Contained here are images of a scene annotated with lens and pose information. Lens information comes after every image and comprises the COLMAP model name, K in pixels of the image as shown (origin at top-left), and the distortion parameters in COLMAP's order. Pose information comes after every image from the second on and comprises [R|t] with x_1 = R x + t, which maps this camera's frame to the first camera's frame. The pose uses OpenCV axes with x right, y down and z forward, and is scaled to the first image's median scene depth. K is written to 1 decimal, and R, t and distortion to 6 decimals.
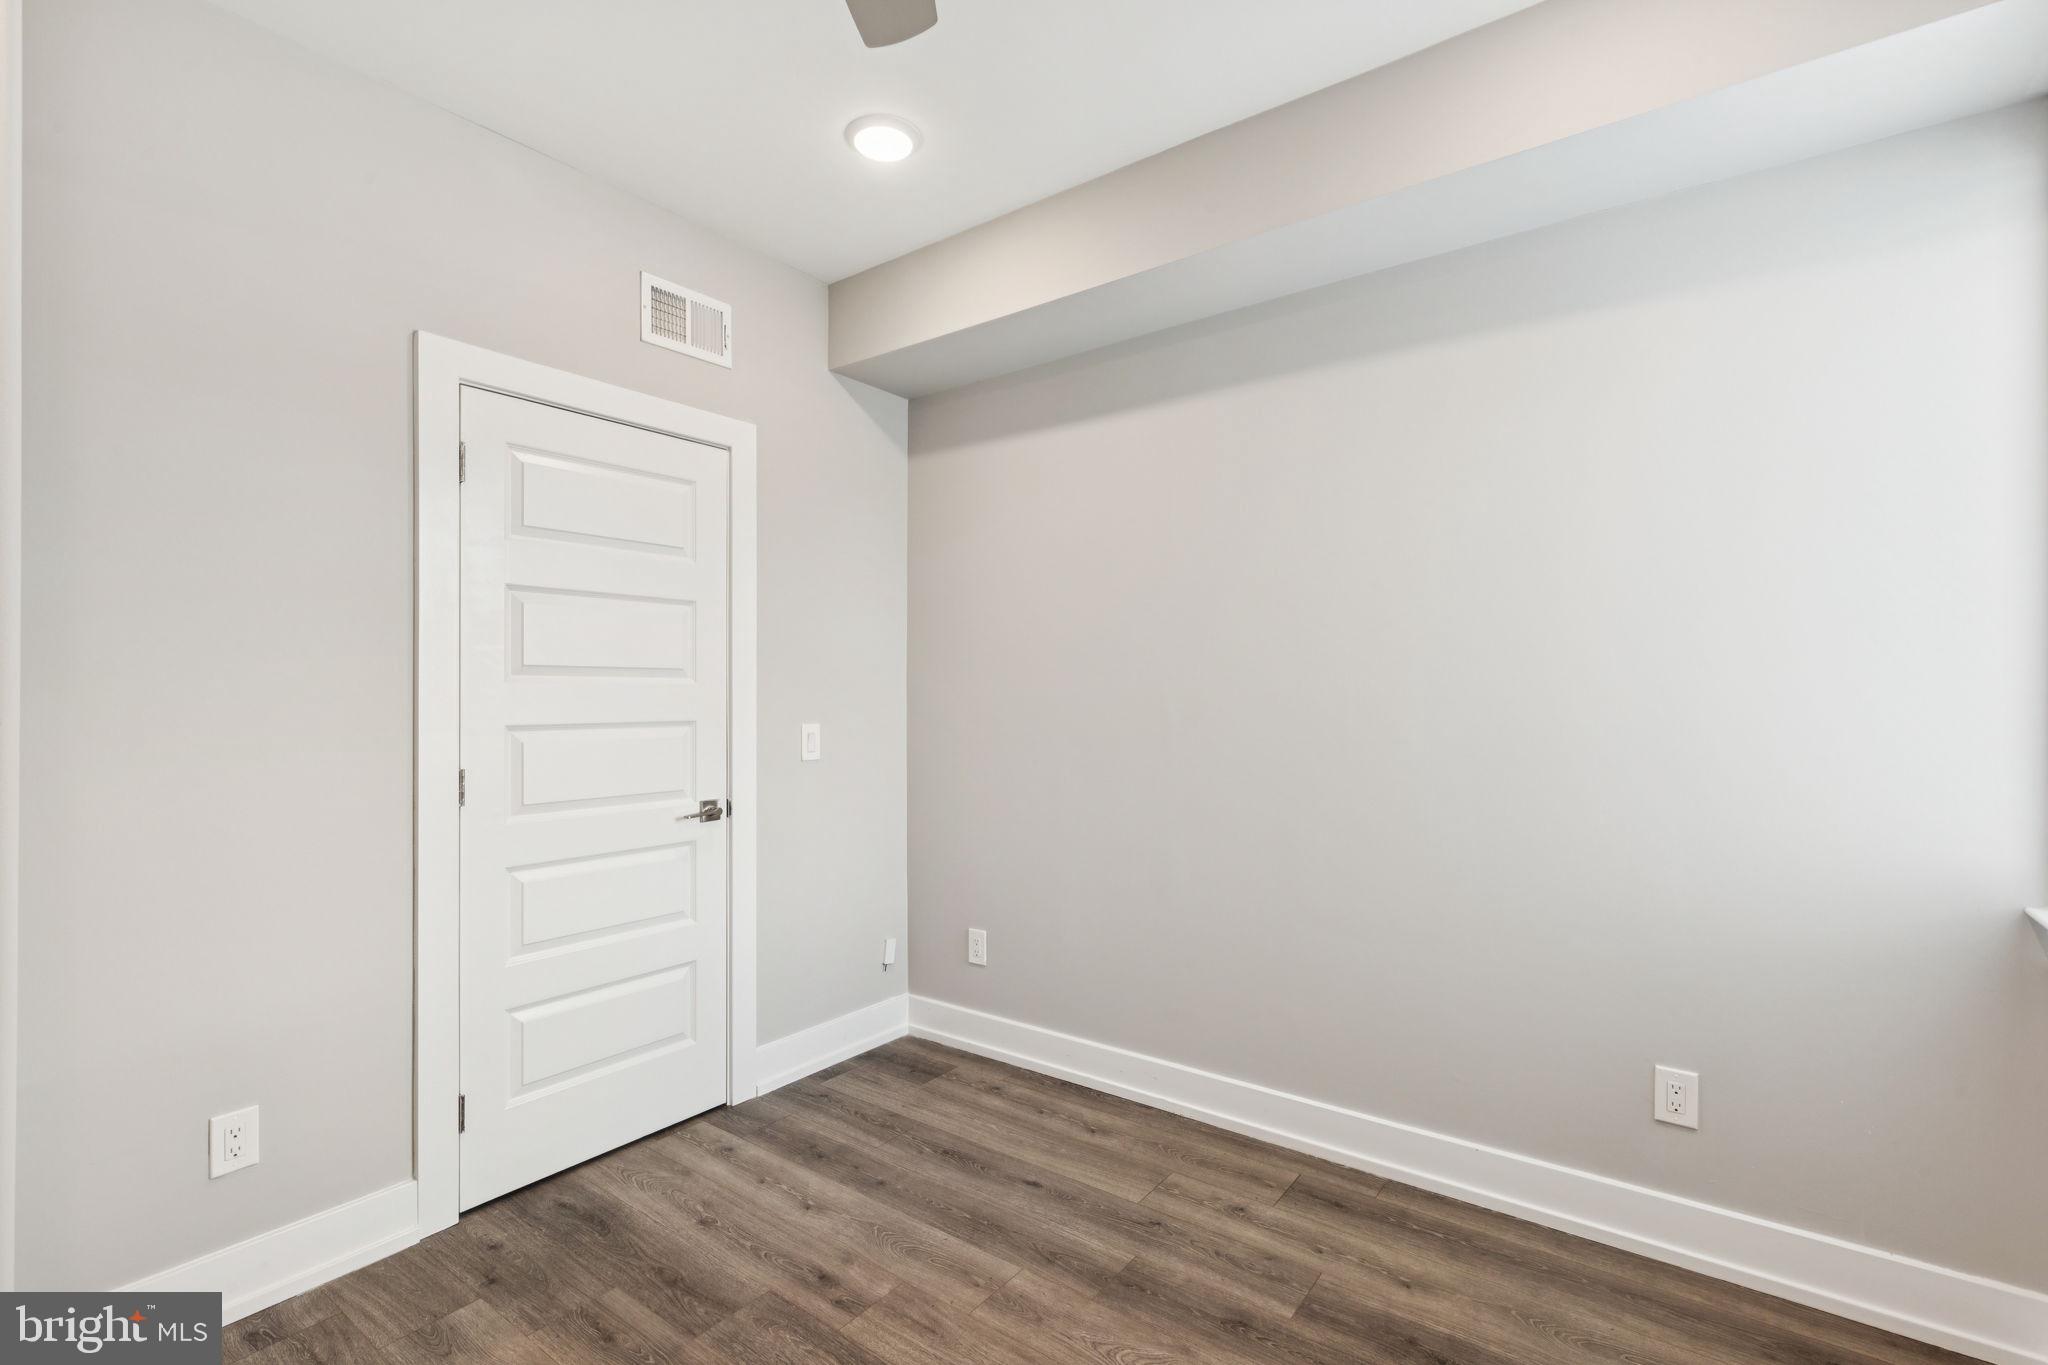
lens RADIAL K [[913.6, 0, 1025.1], [0, 913.6, 683.6], [0, 0, 1]] dist [-0.000785, 0.000351]
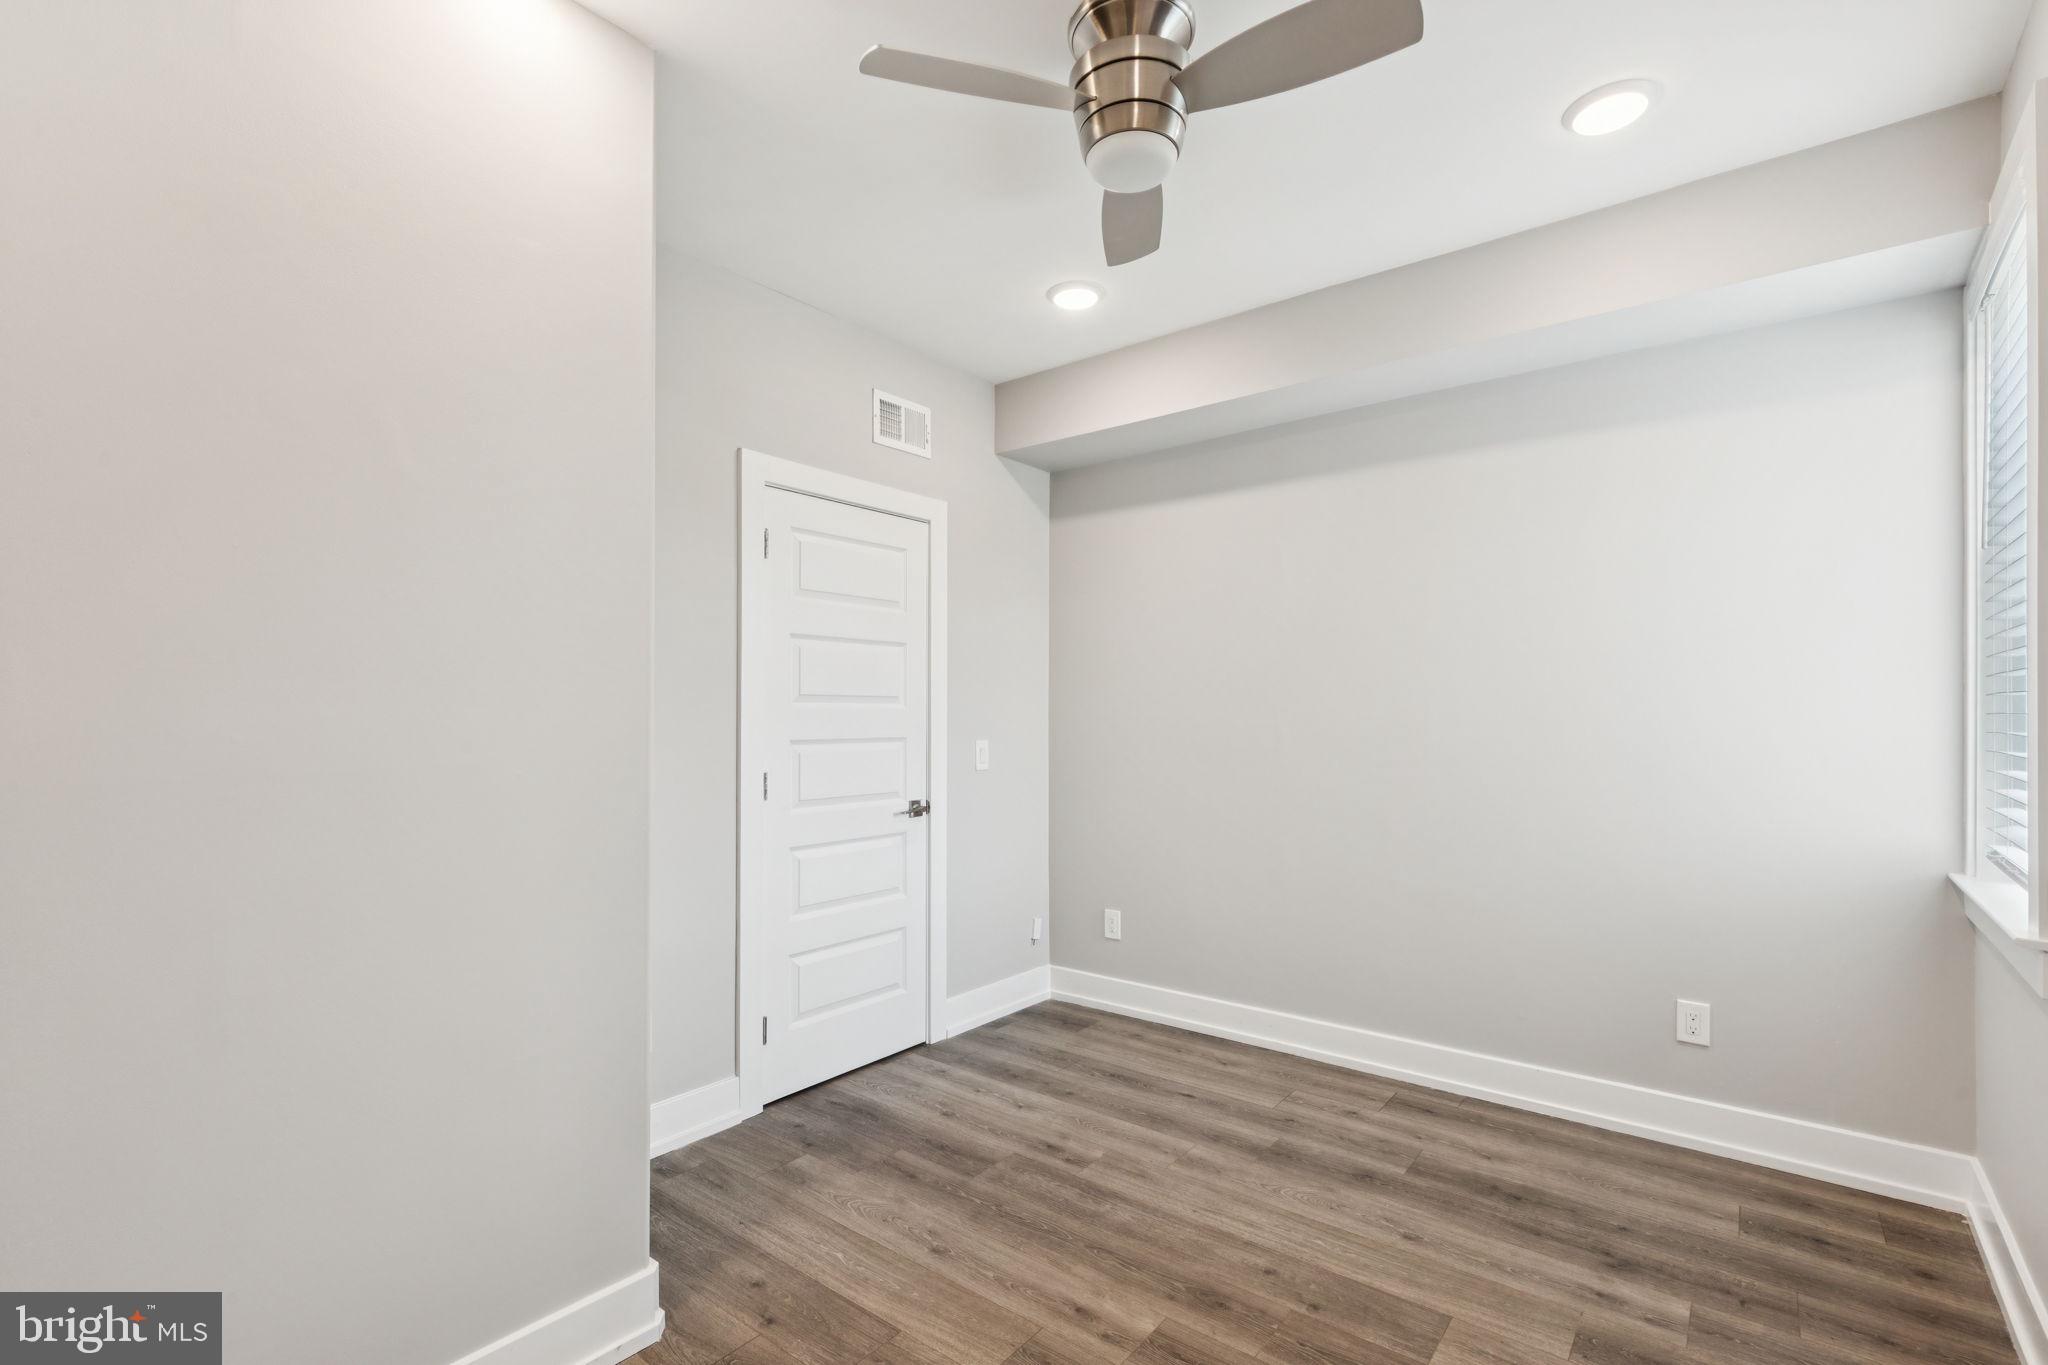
lens RADIAL K [[913.6, 0, 1021.1], [0, 913.6, 697.0], [0, 0, 1]] dist [-0.000785, 0.000351]
pose [[0.999453, 0.000884, -0.033052, -0.189579], [-0.001185, 0.999958, -0.009096, -0.004874], [0.033043, 0.009130, 0.999412, -0.313822]]
